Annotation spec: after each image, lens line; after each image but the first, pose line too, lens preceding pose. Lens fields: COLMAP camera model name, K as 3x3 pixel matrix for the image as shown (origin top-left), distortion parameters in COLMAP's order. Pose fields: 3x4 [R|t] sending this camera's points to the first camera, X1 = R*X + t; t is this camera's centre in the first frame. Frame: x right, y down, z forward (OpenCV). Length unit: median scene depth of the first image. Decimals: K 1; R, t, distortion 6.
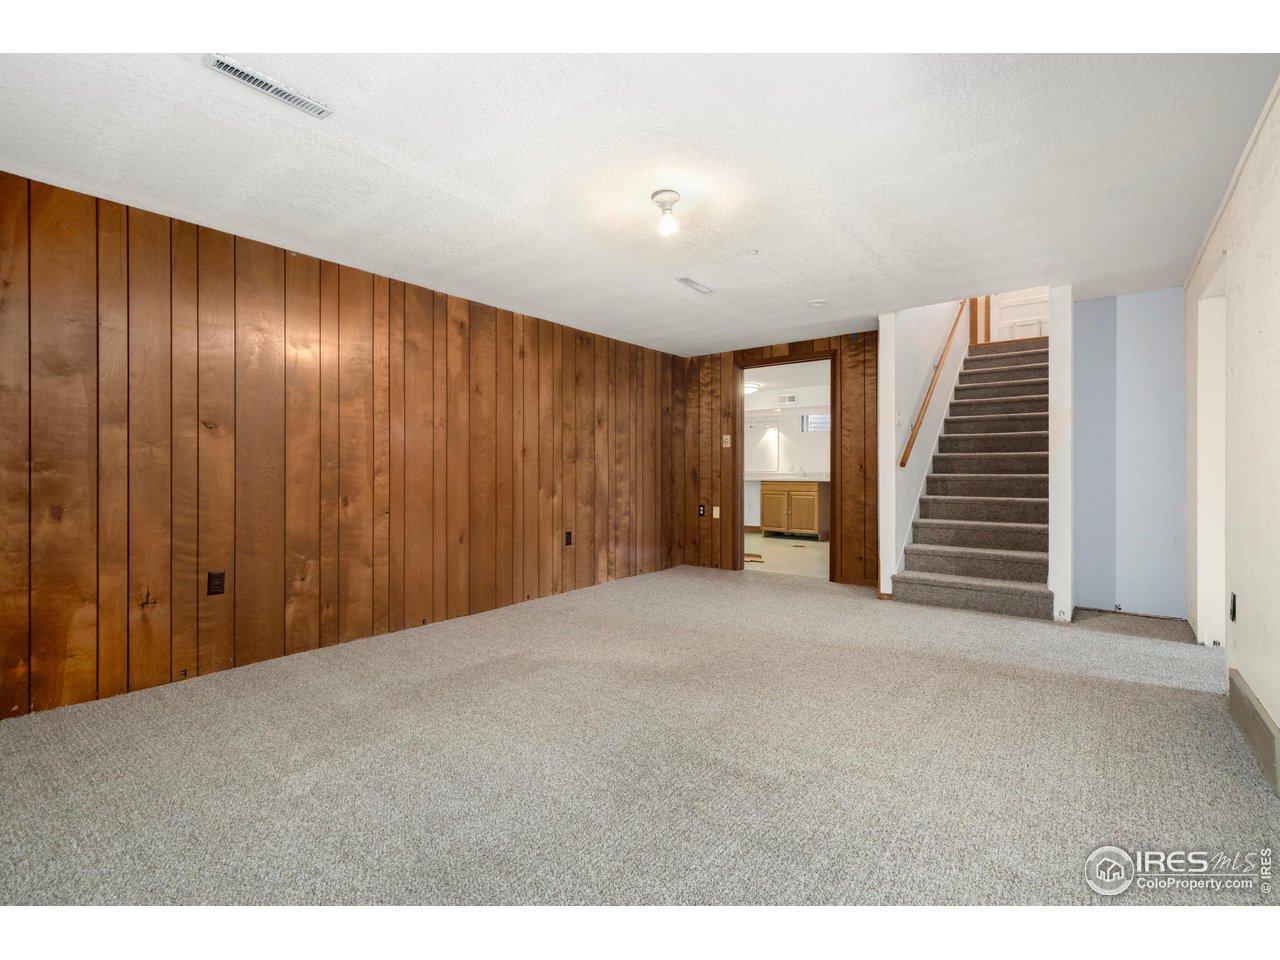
lens RADIAL K [[581.9, 0, 642.9], [0, 581.9, 477.3], [0, 0, 1]] dist [0.001788, 0.000101]
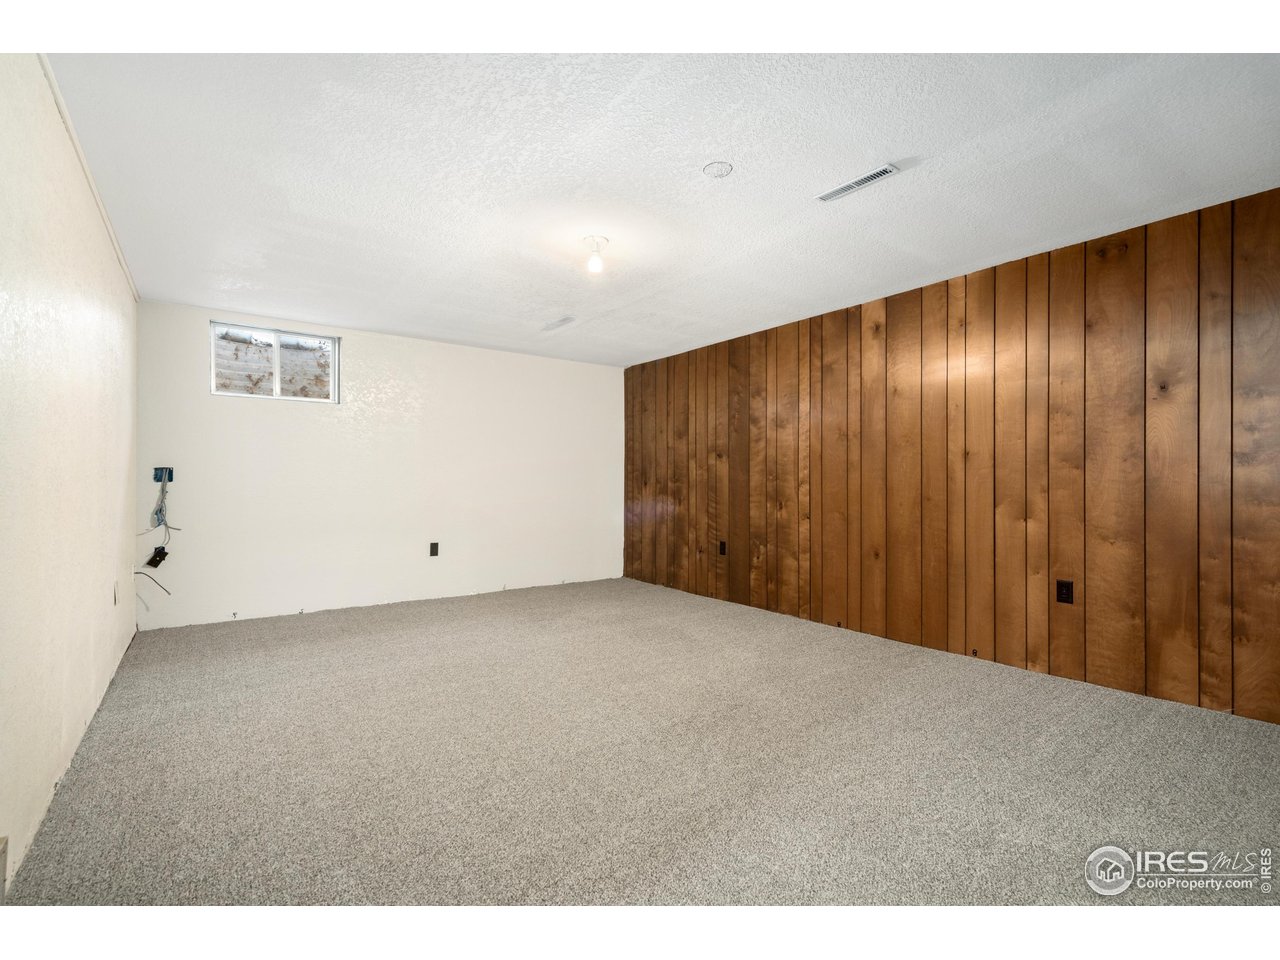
lens RADIAL K [[581.9, 0, 642.9], [0, 581.9, 477.3], [0, 0, 1]] dist [0.001788, 0.000101]
pose [[-0.258412, -0.001803, -0.966033, 0.772632], [-0.001918, 0.999997, -0.001353, -0.018380], [0.966033, 0.001503, -0.258415, 0.966494]]
